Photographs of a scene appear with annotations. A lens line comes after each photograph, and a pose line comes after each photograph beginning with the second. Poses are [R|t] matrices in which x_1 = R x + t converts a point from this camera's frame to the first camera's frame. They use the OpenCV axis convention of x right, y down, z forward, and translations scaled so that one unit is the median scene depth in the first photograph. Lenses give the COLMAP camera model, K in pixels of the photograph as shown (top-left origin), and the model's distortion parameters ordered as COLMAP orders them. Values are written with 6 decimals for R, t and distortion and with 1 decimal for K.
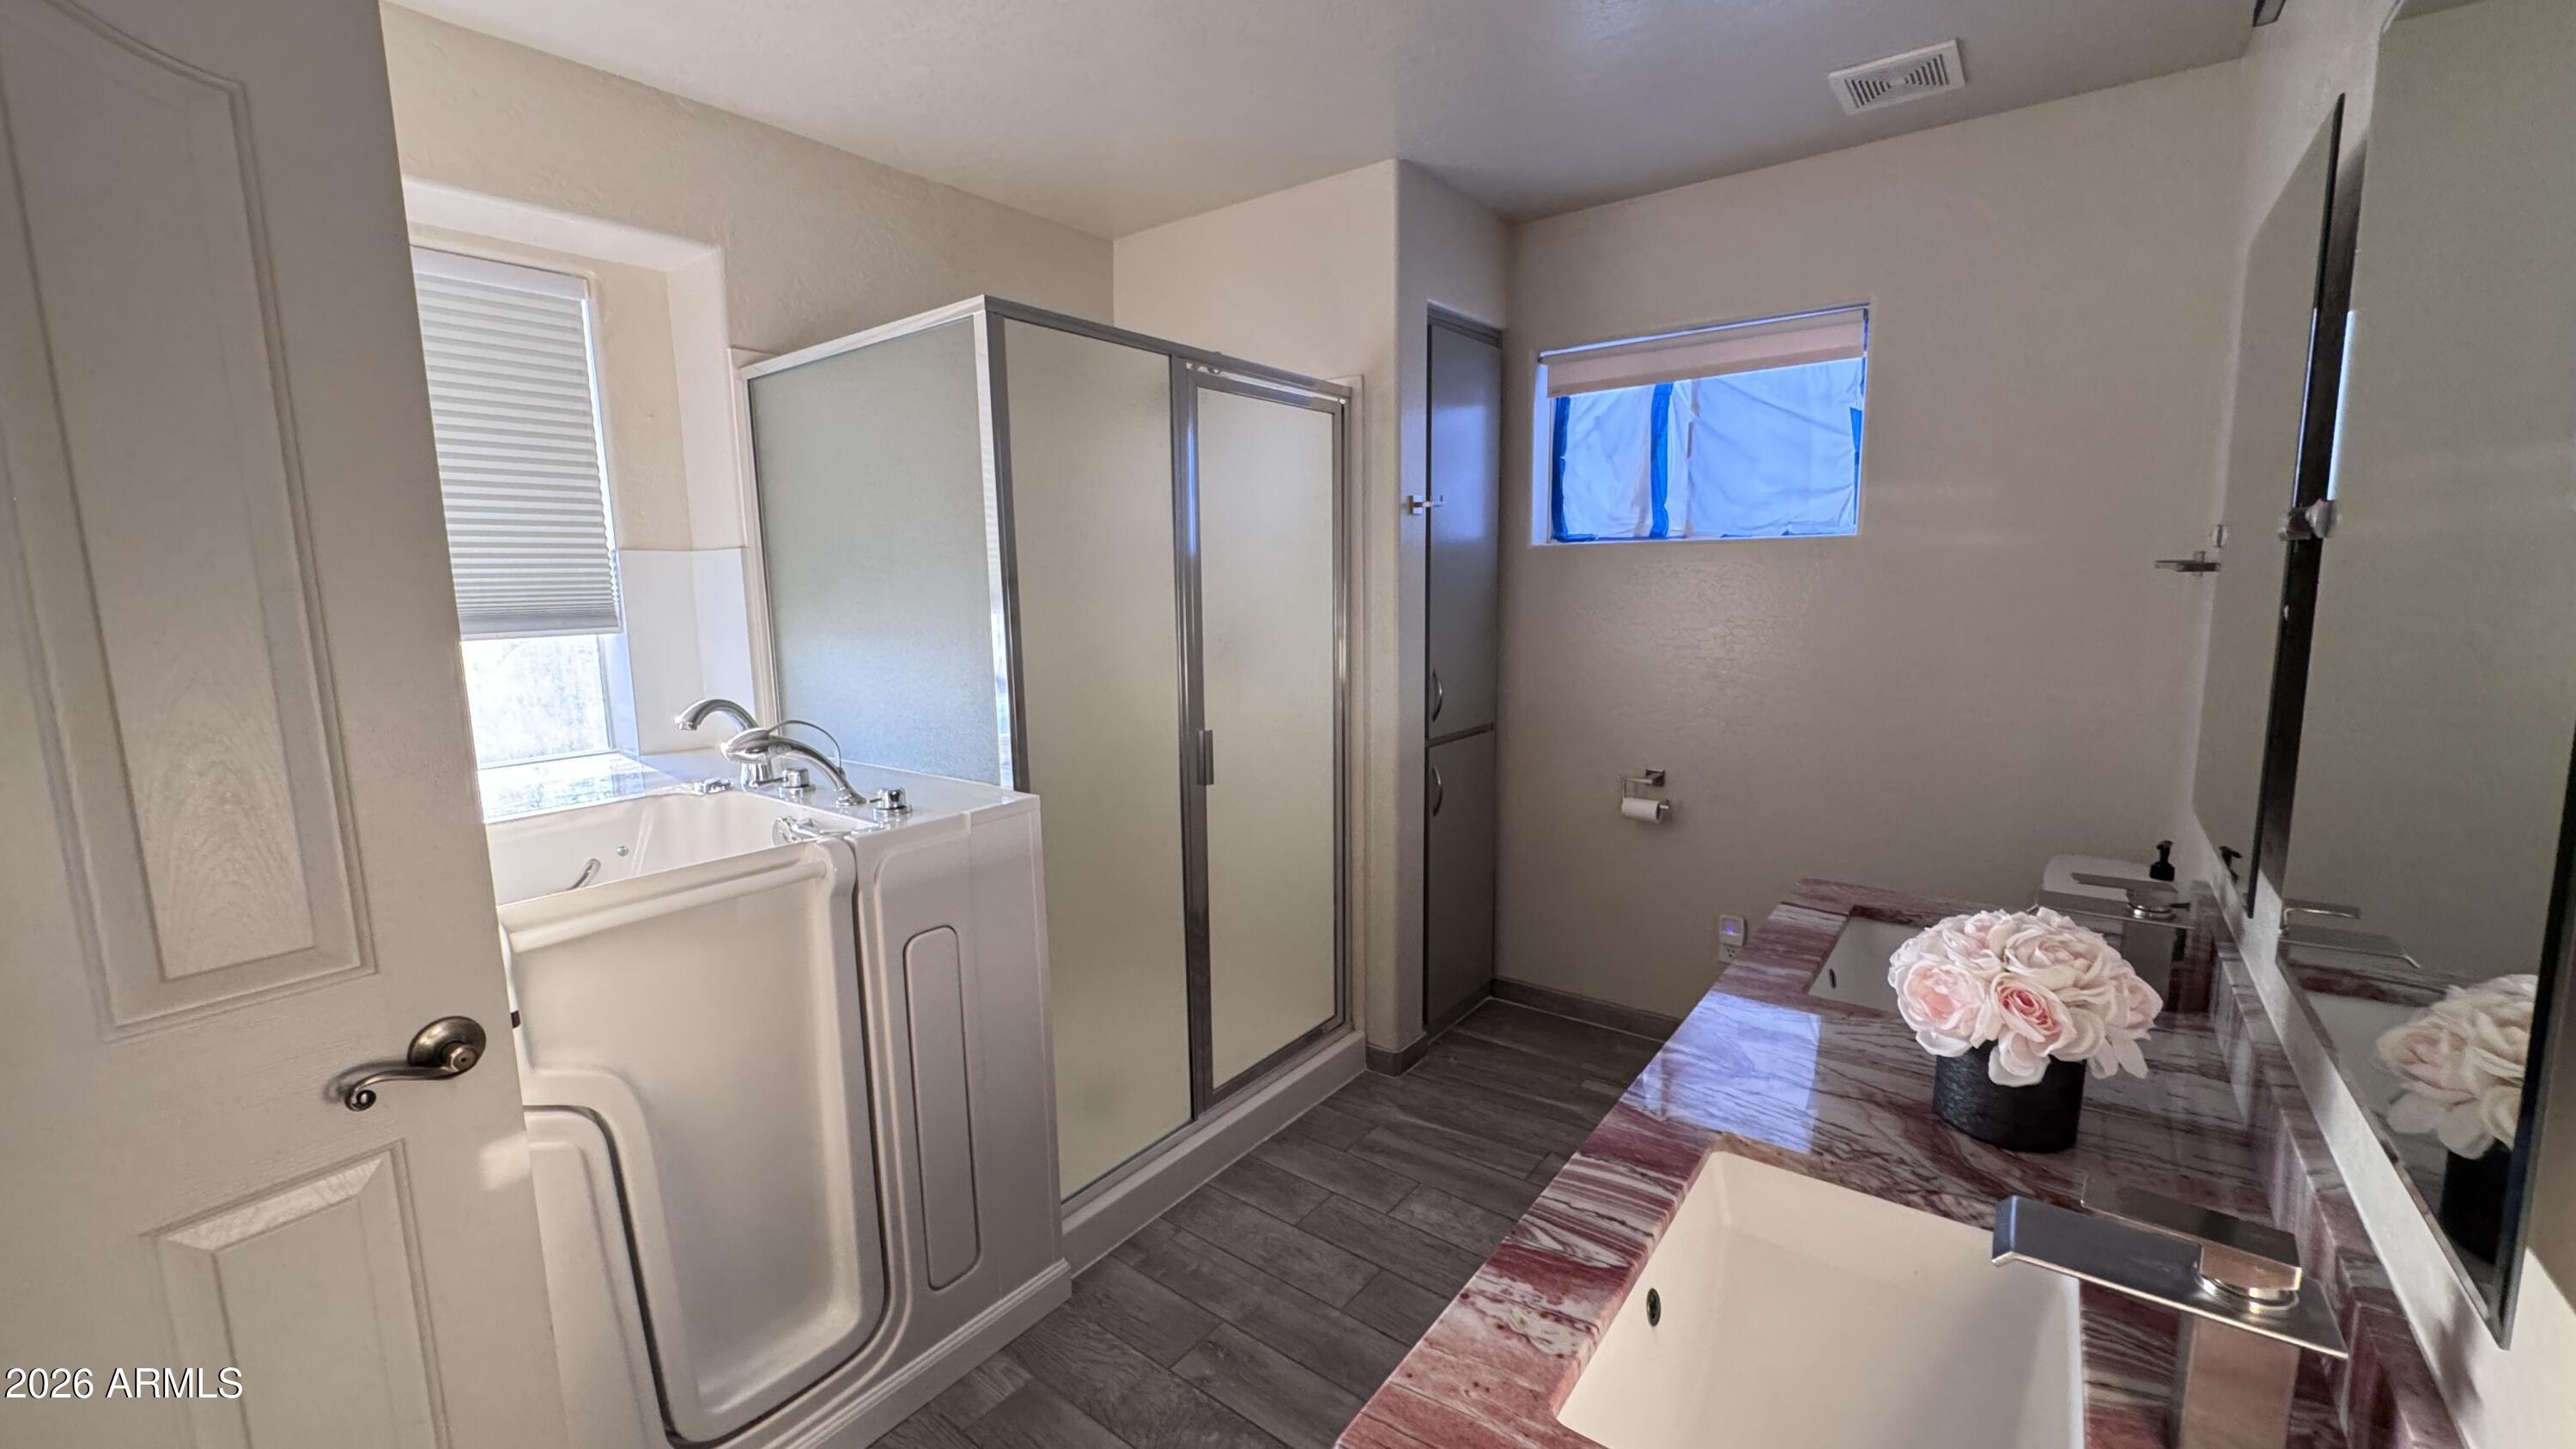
lens RADIAL K [[1021.7, 0, 1287.7], [0, 1021.7, 722.9], [0, 0, 1]] dist [-0.011132, -0.000168]
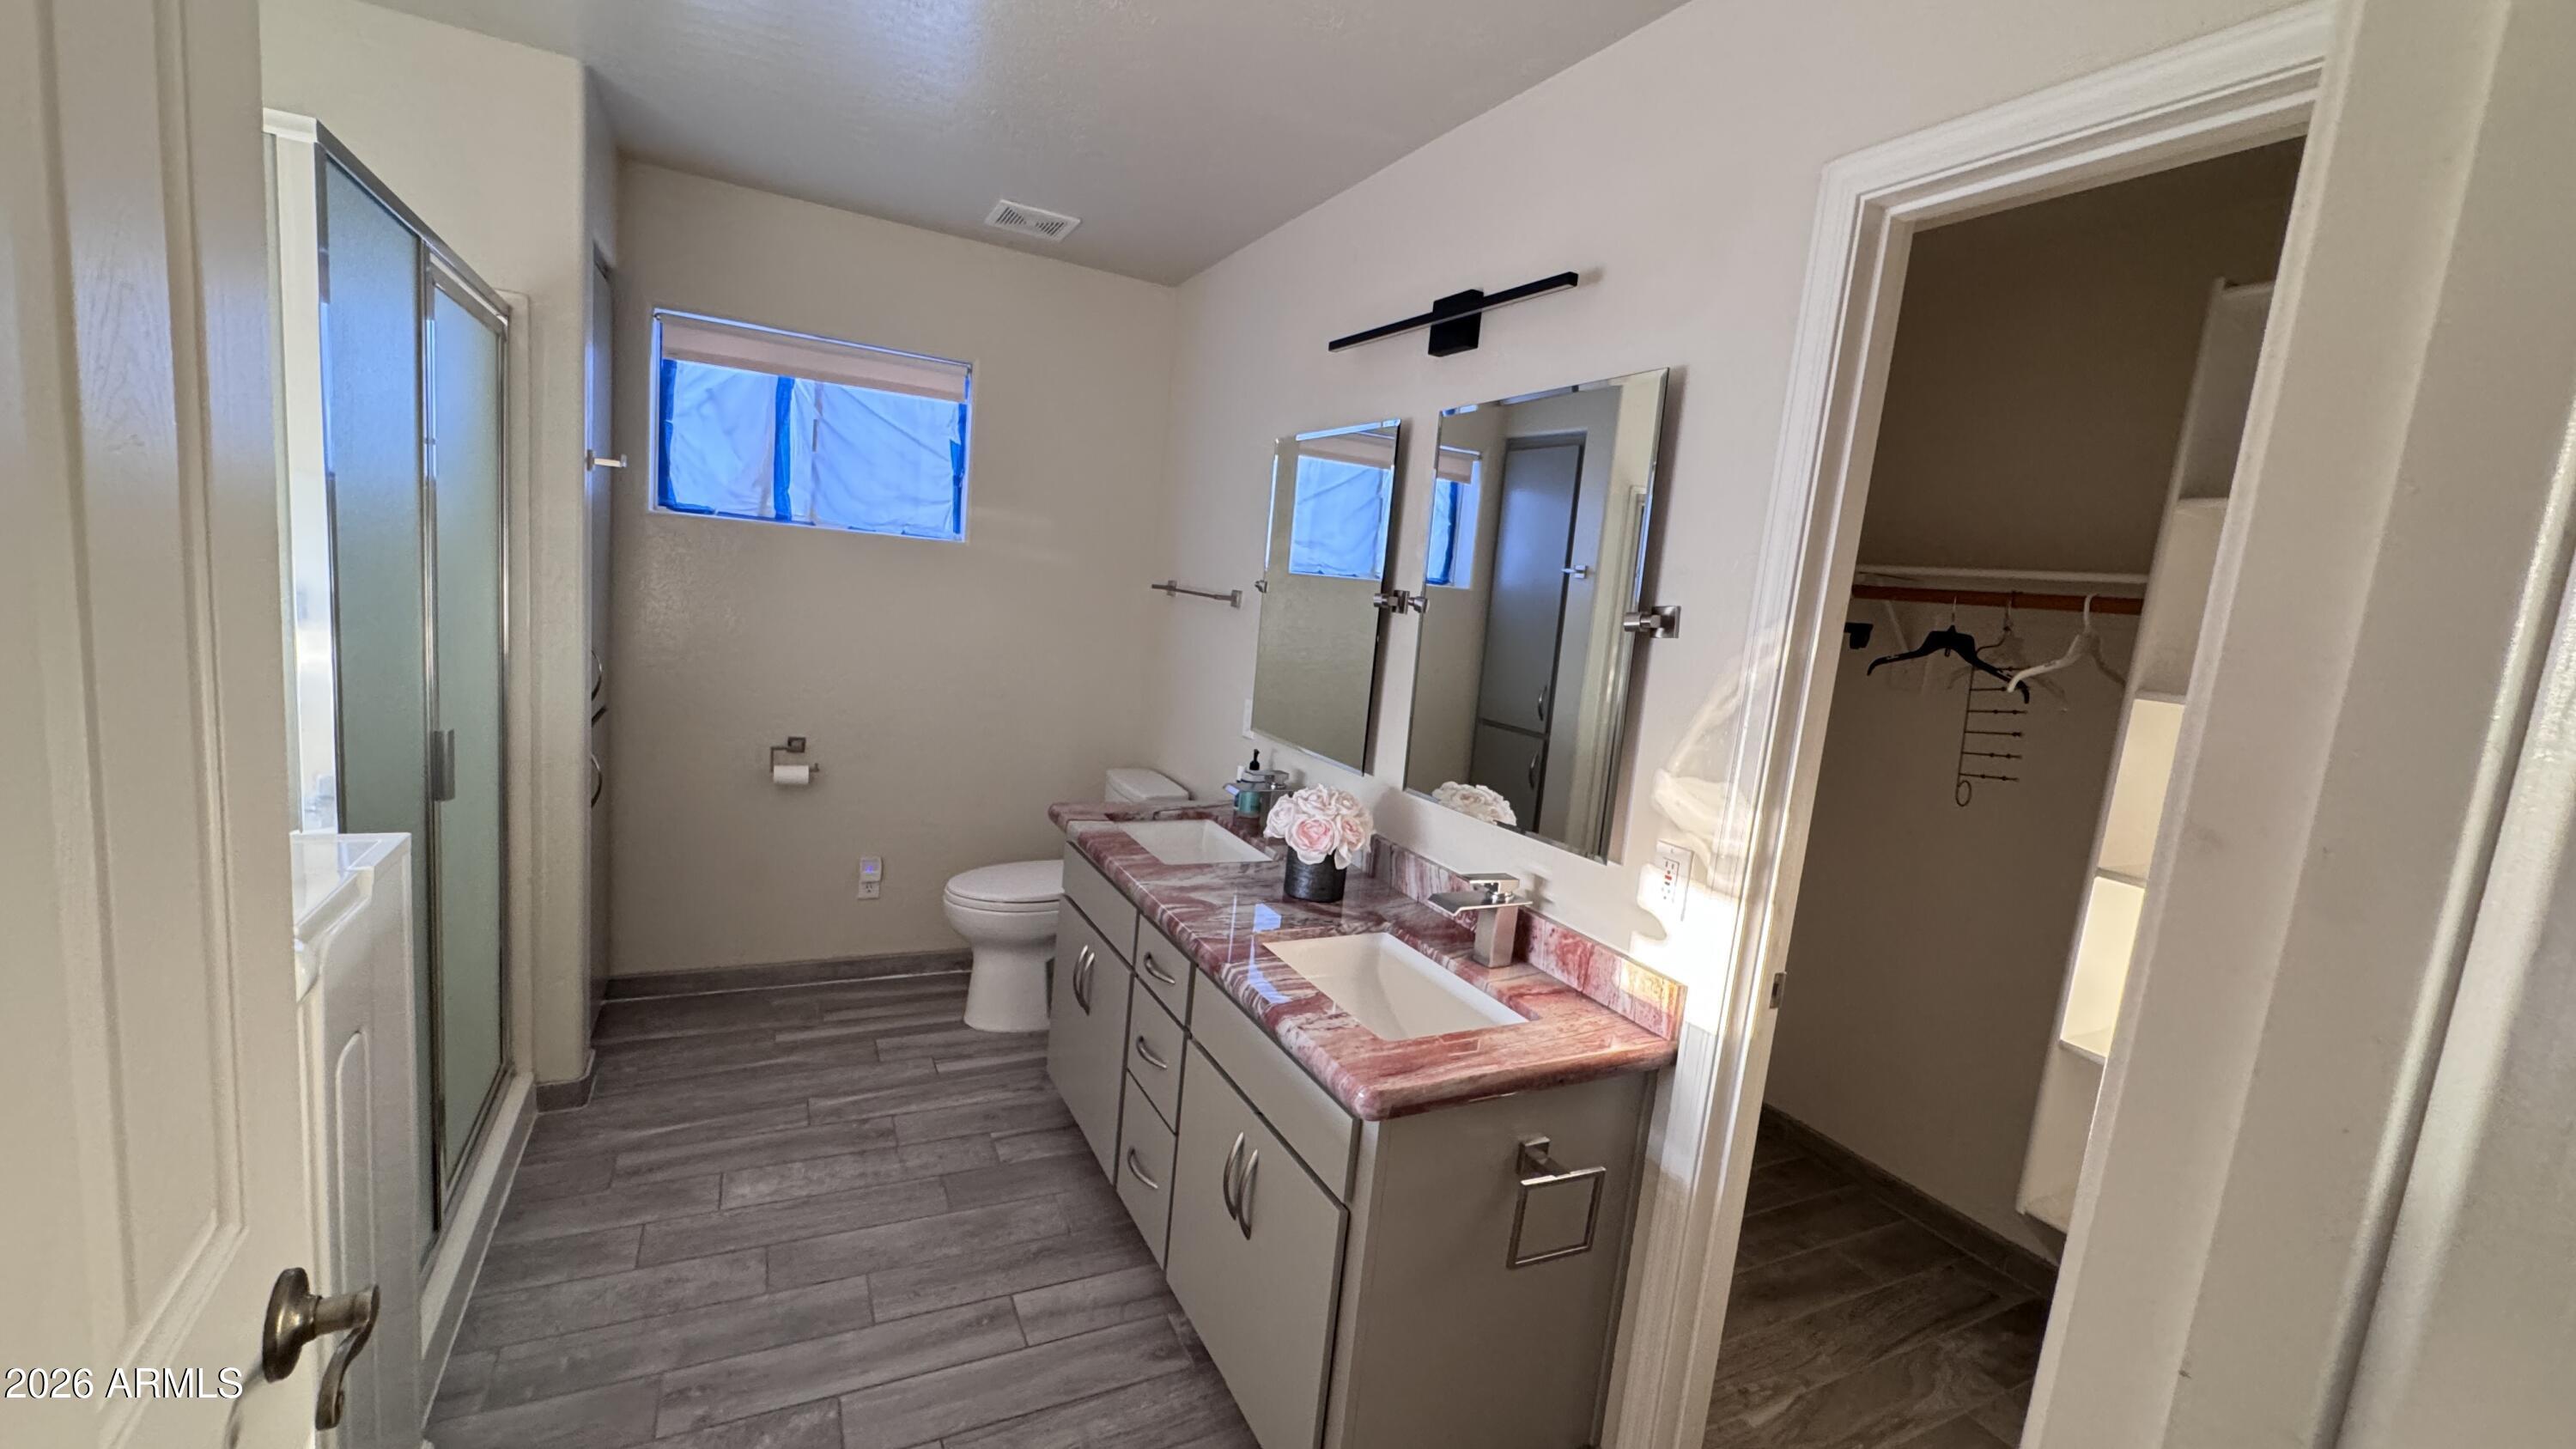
lens RADIAL K [[1021.7, 0, 1287.4], [0, 1021.7, 722.5], [0, 0, 1]] dist [-0.011132, -0.000168]
pose [[0.424261, -0.066654, 0.903083, -0.420761], [0.024215, 0.997766, 0.062266, -0.026390], [-0.905216, -0.004549, 0.424927, 0.075141]]
